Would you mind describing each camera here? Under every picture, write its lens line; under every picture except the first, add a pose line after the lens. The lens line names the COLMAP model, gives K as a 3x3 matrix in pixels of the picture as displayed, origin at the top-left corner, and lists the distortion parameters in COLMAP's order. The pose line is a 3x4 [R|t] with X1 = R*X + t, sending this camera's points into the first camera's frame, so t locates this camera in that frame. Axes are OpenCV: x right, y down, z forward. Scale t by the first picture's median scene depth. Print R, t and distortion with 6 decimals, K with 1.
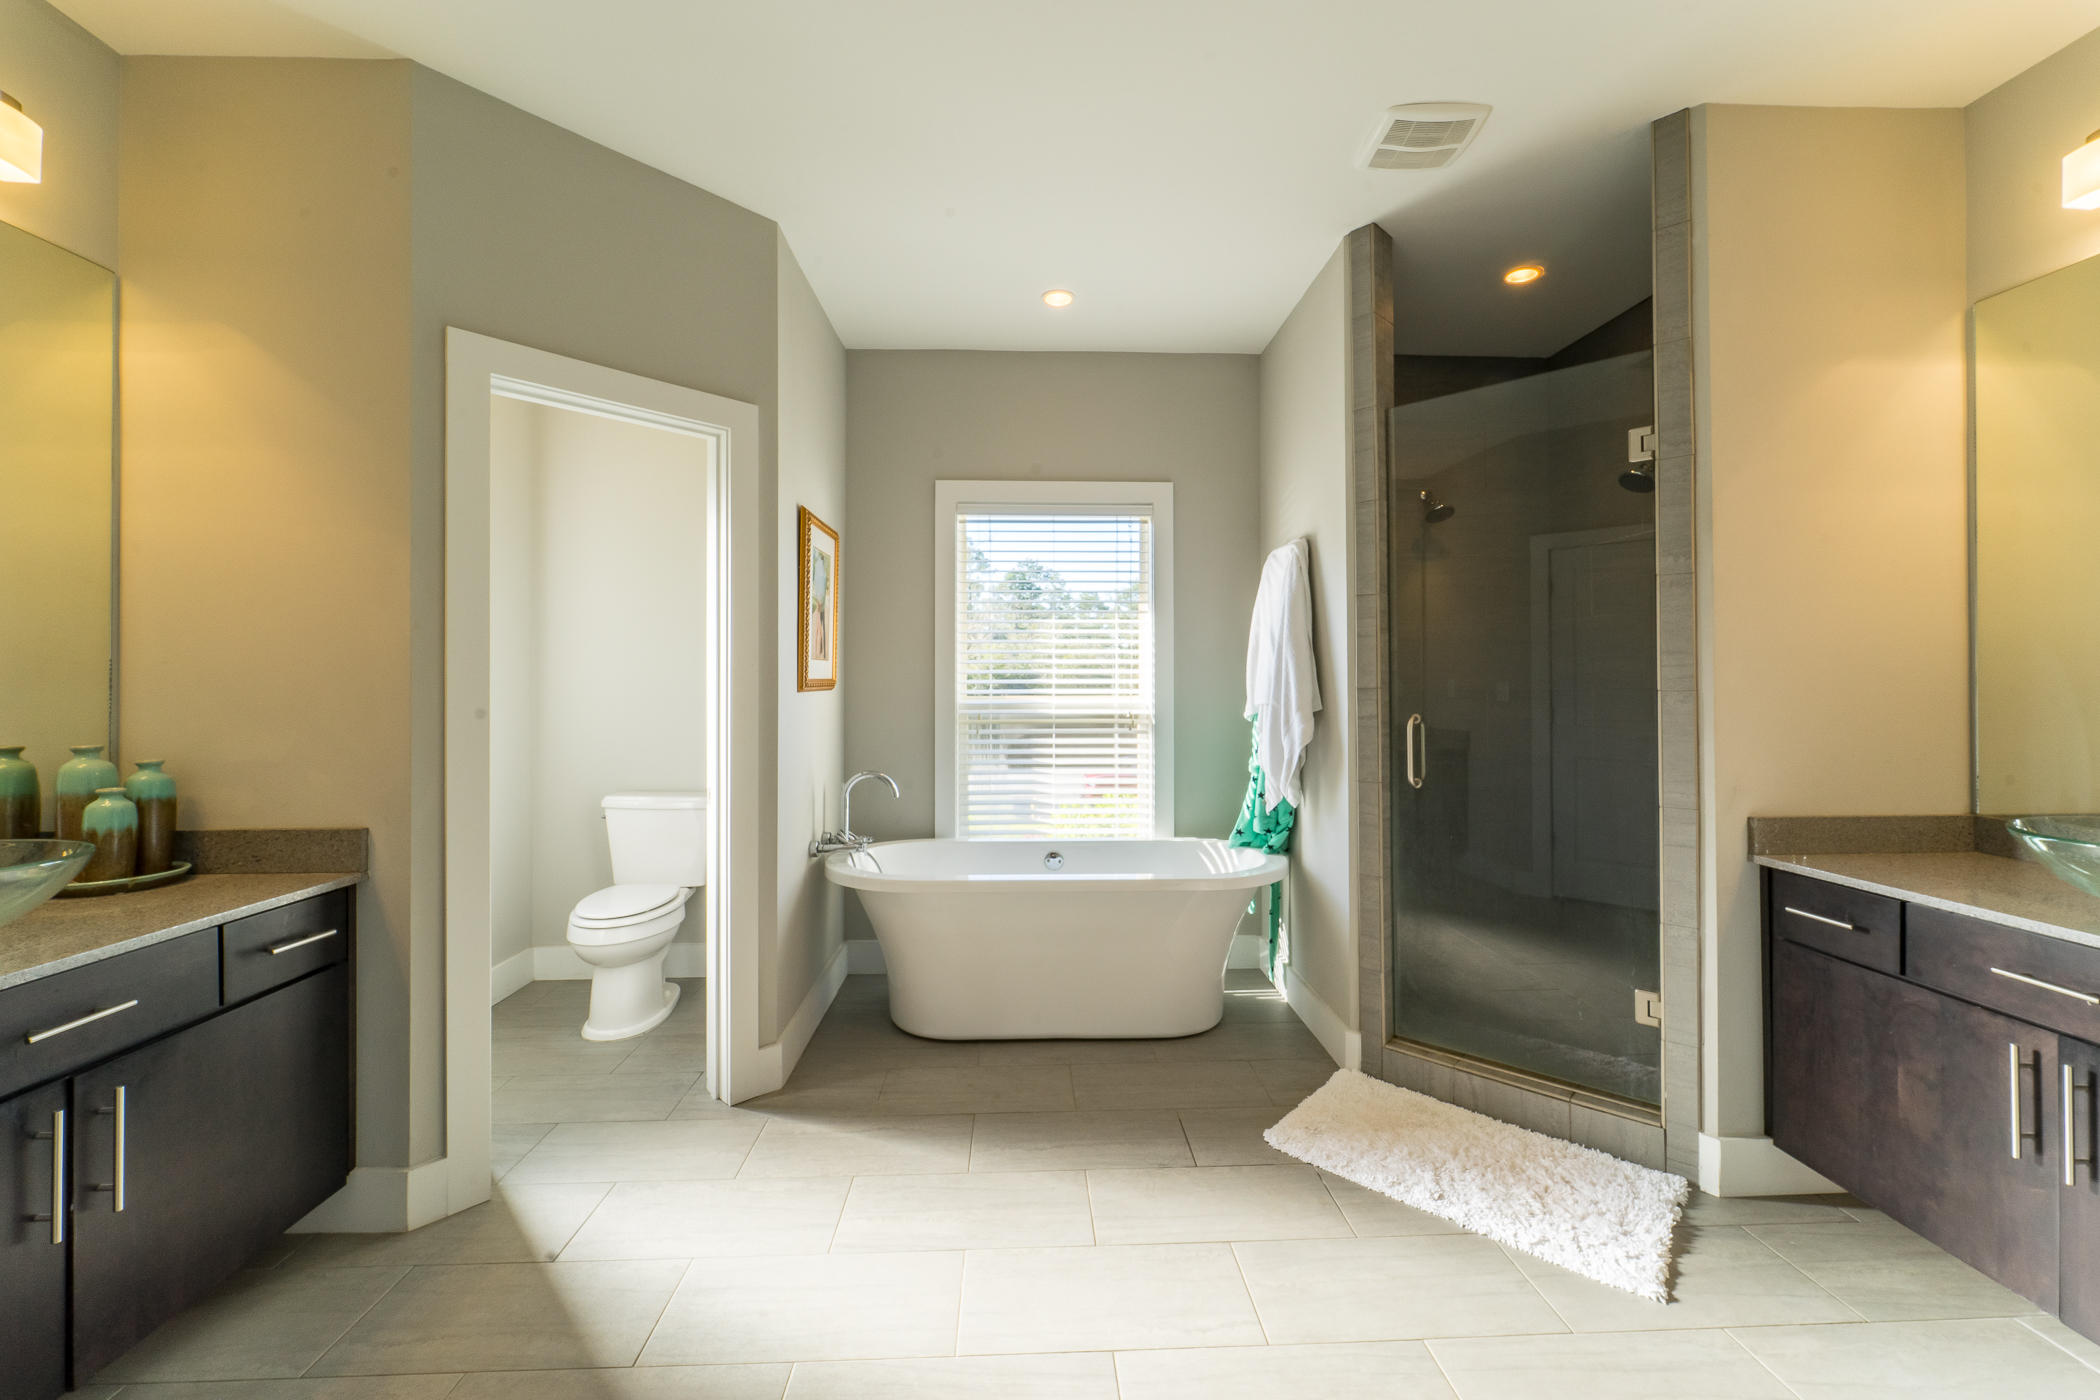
lens RADIAL K [[859.6, 0, 1051.3], [0, 859.6, 694.6], [0, 0, 1]] dist [0.000685, -0.000265]
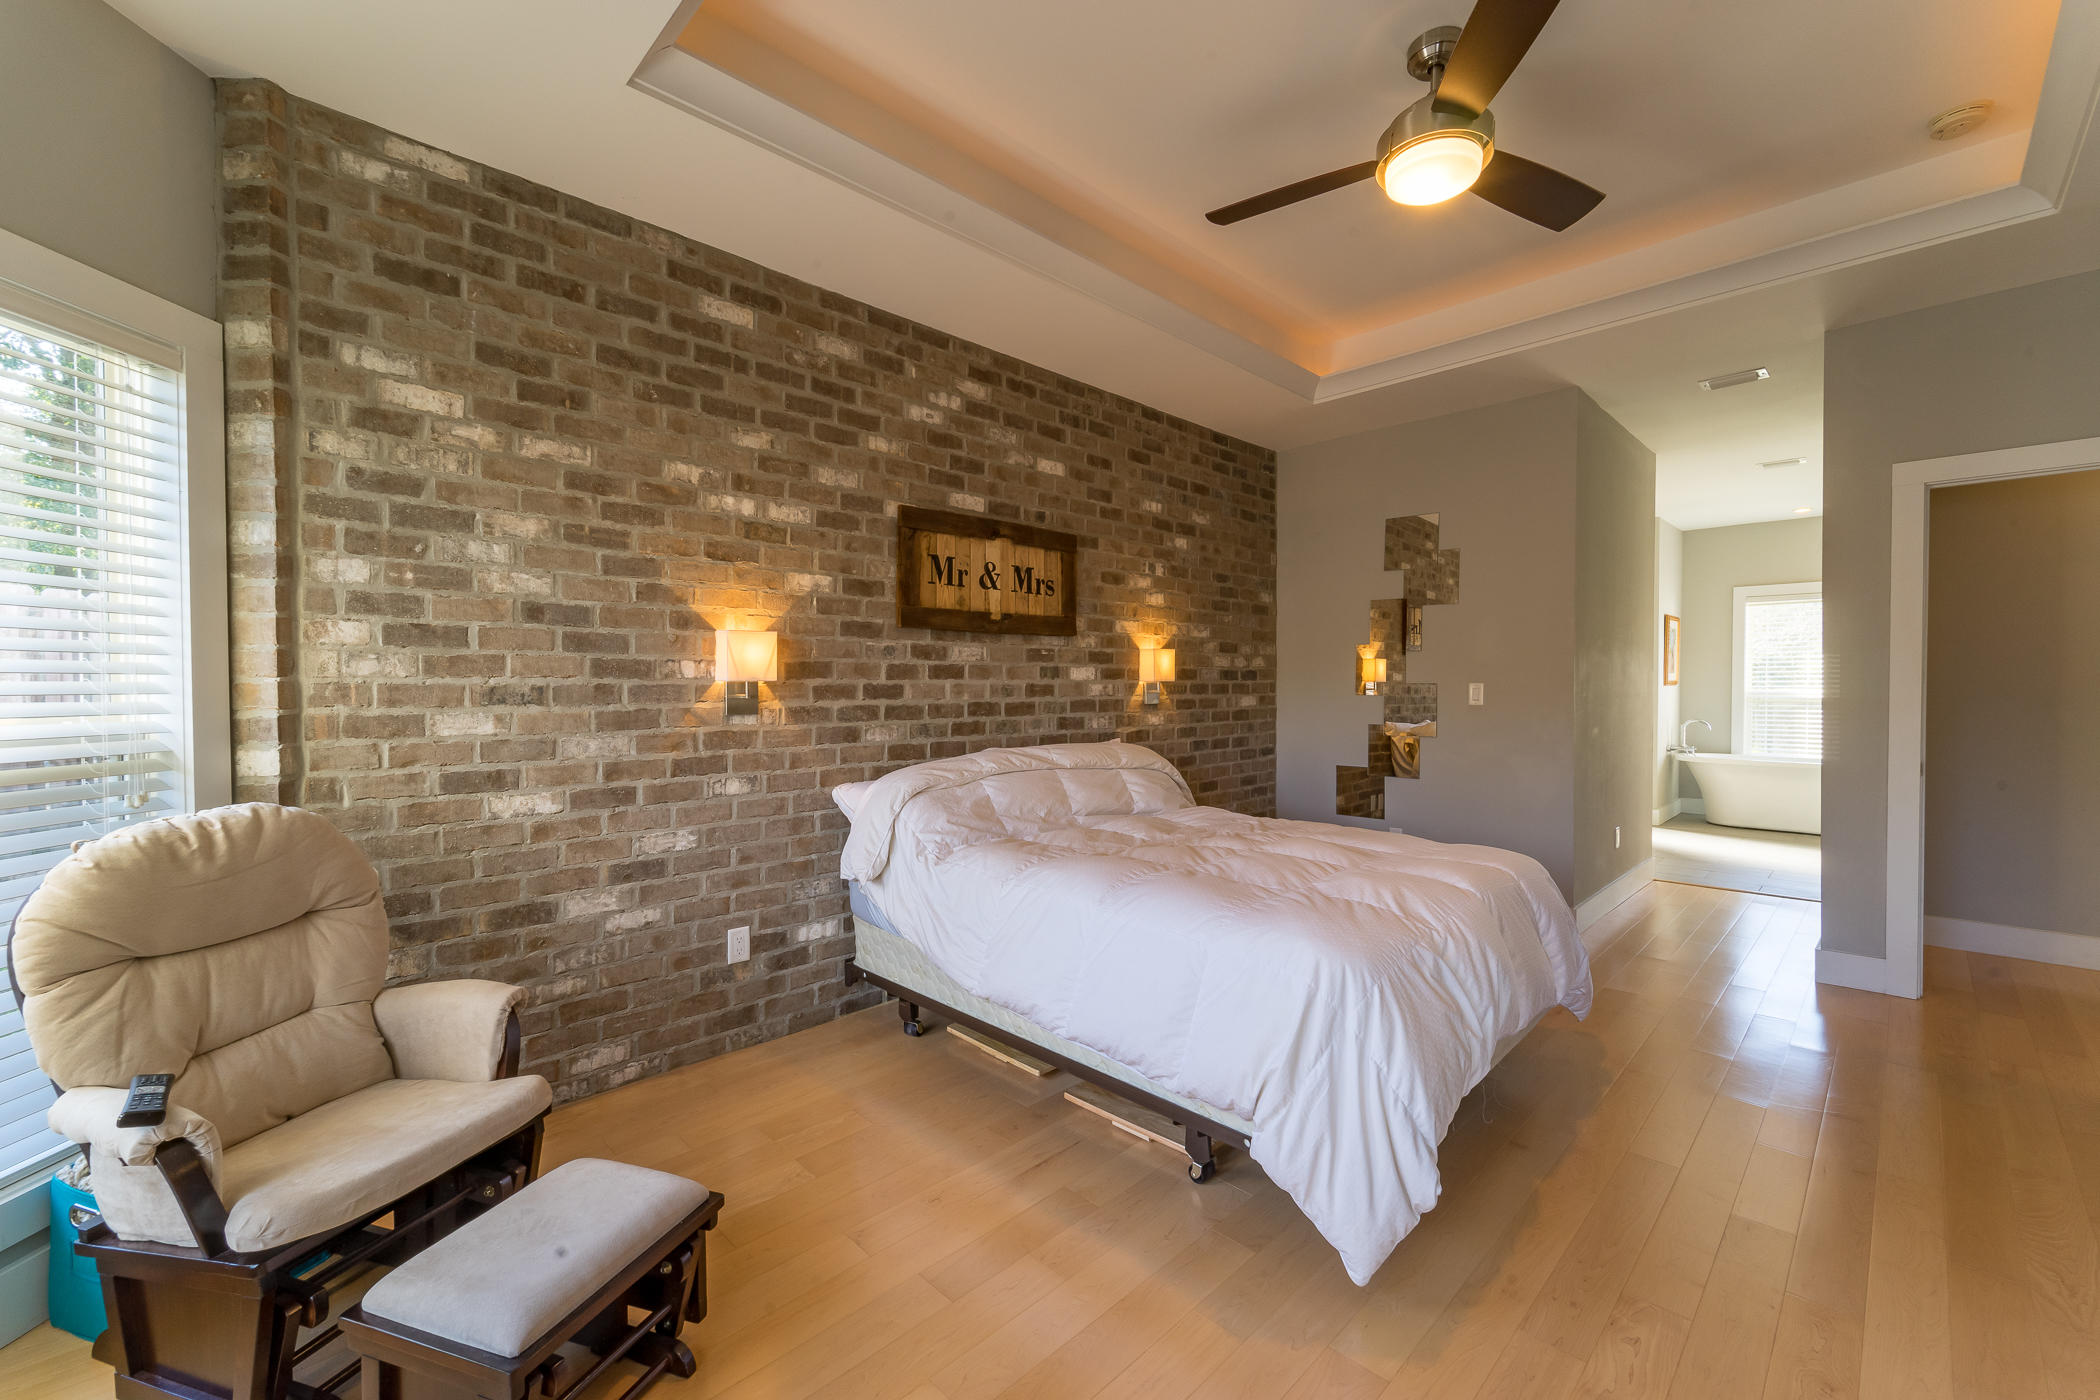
lens RADIAL K [[841.4, 0, 1050.0], [0, 841.4, 700.0], [0, 0, 1]] dist [-0.000250, -0.000692]
pose [[0.674354, 0.013752, -0.738281, 0.277612], [-0.007348, 0.999902, 0.011913, 0.019765], [0.738372, -0.002609, 0.674389, -1.735495]]
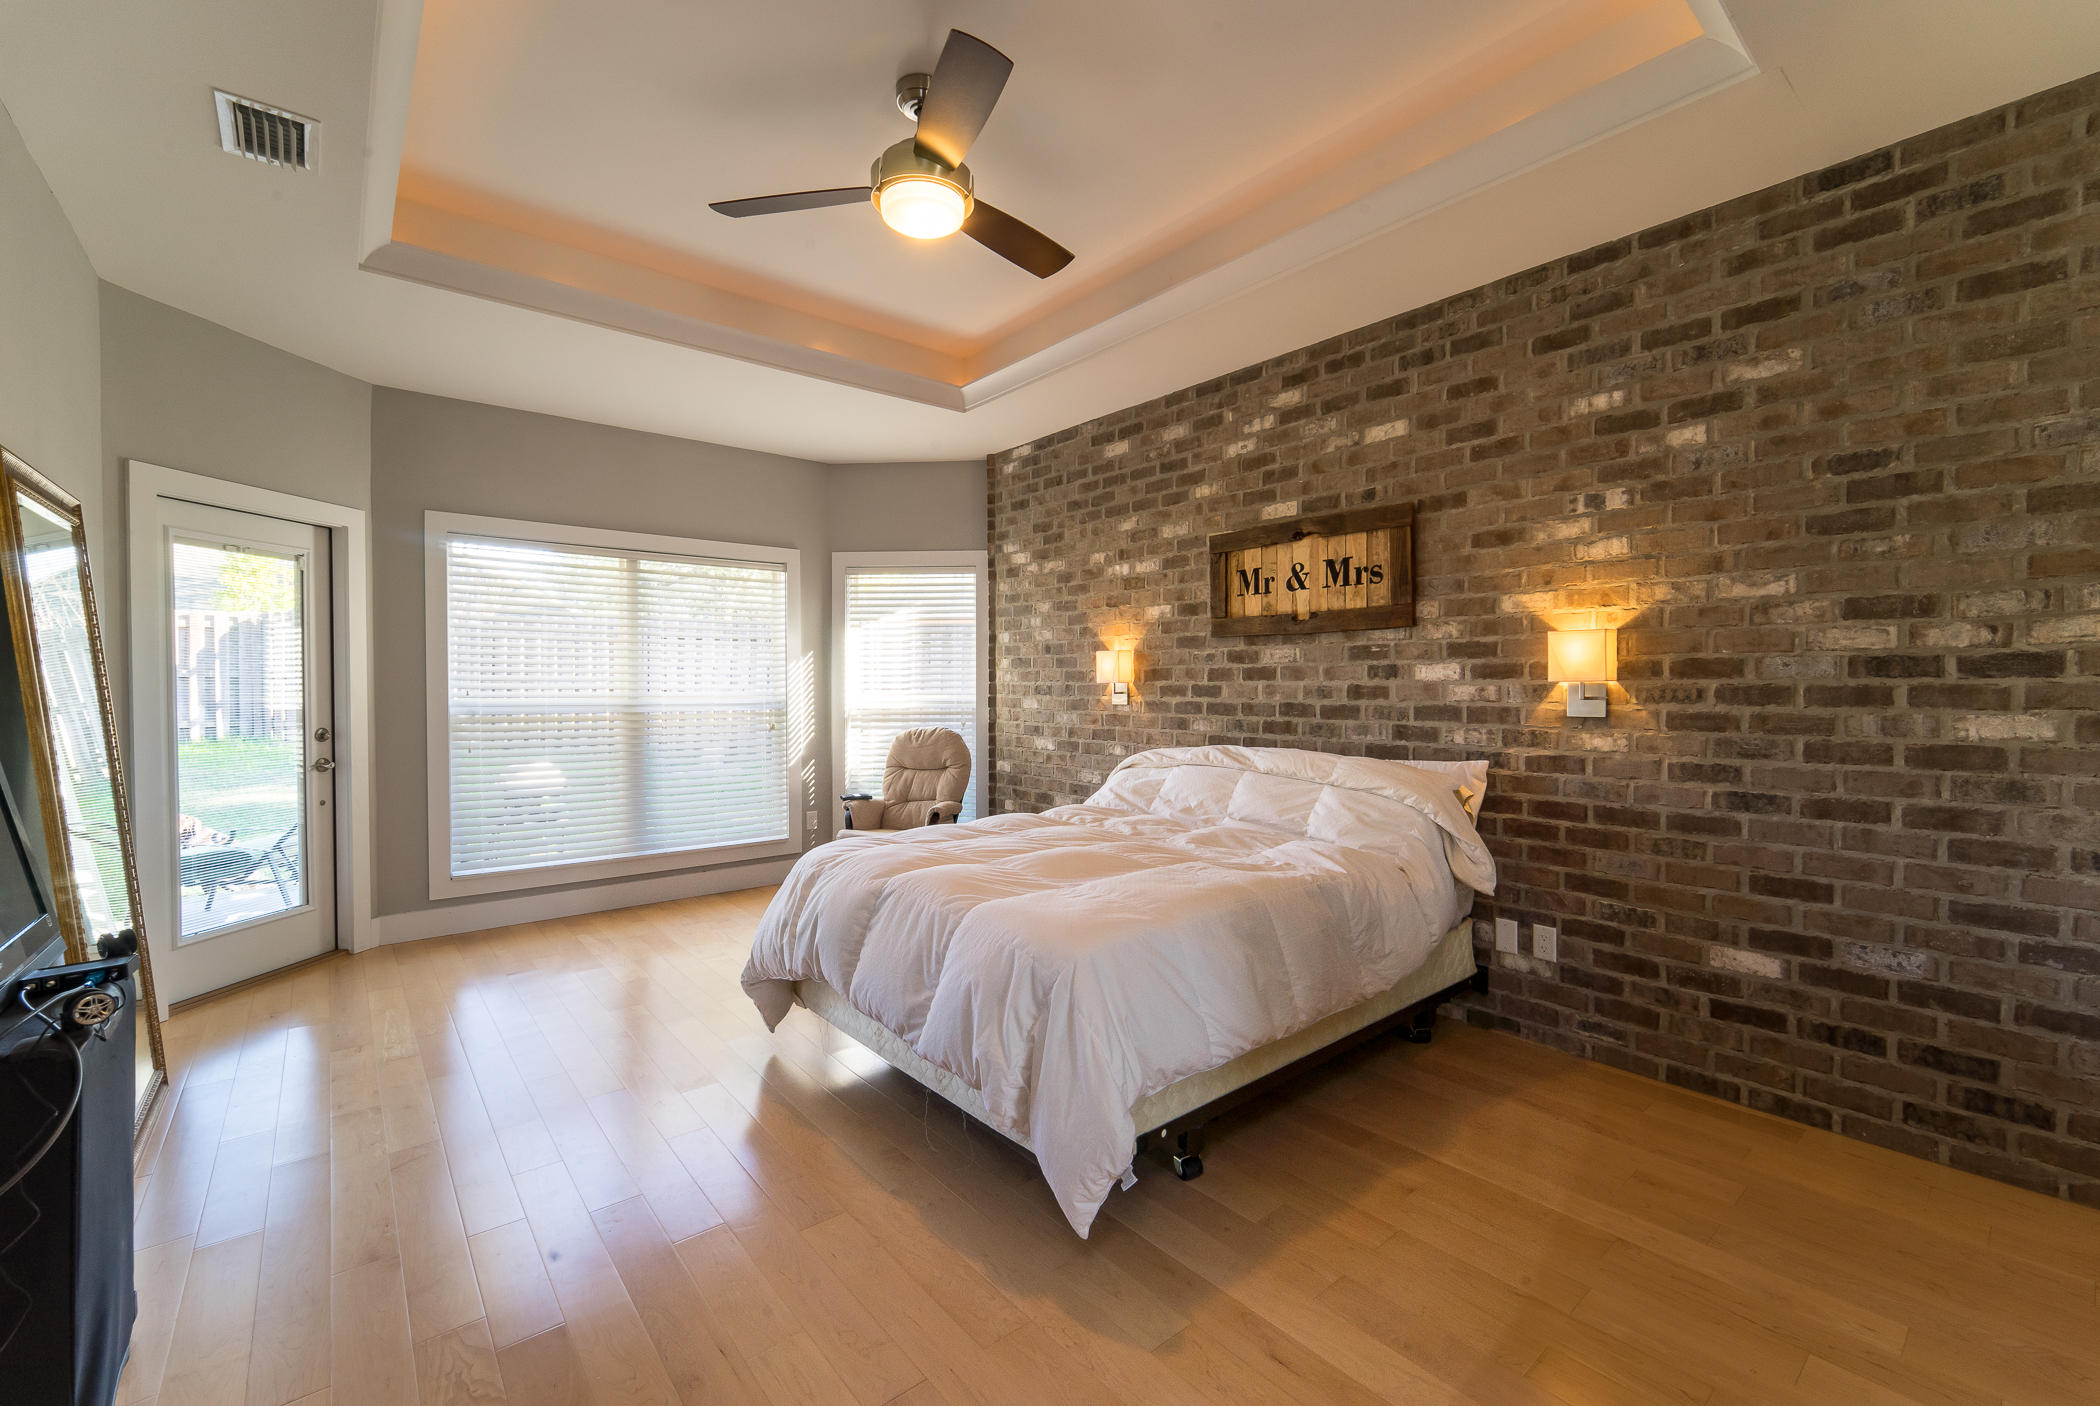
lens RADIAL K [[859.6, 0, 1051.3], [0, 859.6, 697.6], [0, 0, 1]] dist [0.000685, -0.000265]
pose [[-0.787177, 0.012765, -0.616596, 0.351764], [-0.004331, 0.999647, 0.026224, 0.002420], [0.616713, 0.023313, -0.786843, -0.473203]]
